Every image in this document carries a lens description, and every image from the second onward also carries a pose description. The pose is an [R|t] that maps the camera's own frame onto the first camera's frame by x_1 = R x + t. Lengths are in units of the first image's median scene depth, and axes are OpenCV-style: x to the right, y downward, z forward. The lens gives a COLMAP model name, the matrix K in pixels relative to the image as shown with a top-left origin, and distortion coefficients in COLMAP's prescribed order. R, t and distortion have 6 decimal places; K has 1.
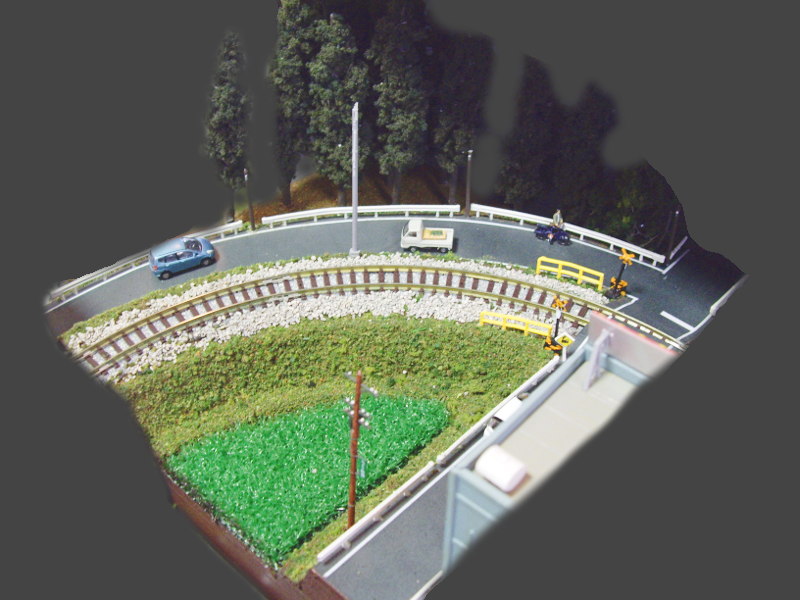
lens RADIAL K [[926.5, 0, 400.0], [0, 926.5, 300.0], [0, 0, 1]] dist [-0.121748, -0.003661]
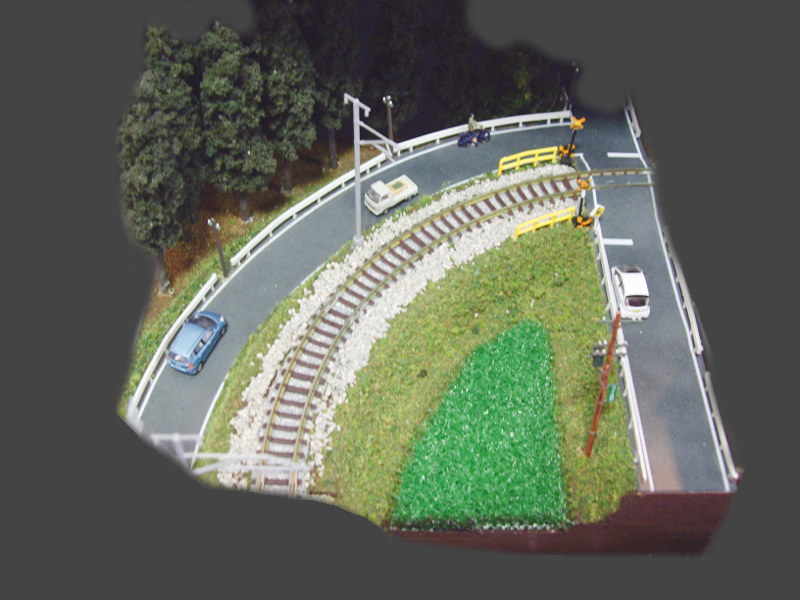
lens RADIAL K [[926.5, 0, 400.0], [0, 926.5, 300.0], [0, 0, 1]] dist [-0.121748, -0.003661]
pose [[0.734810, -0.509460, 0.447778, -0.486739], [0.452414, 0.860001, 0.236049, -0.208476], [-0.505347, 0.029130, 0.862424, 0.144042]]
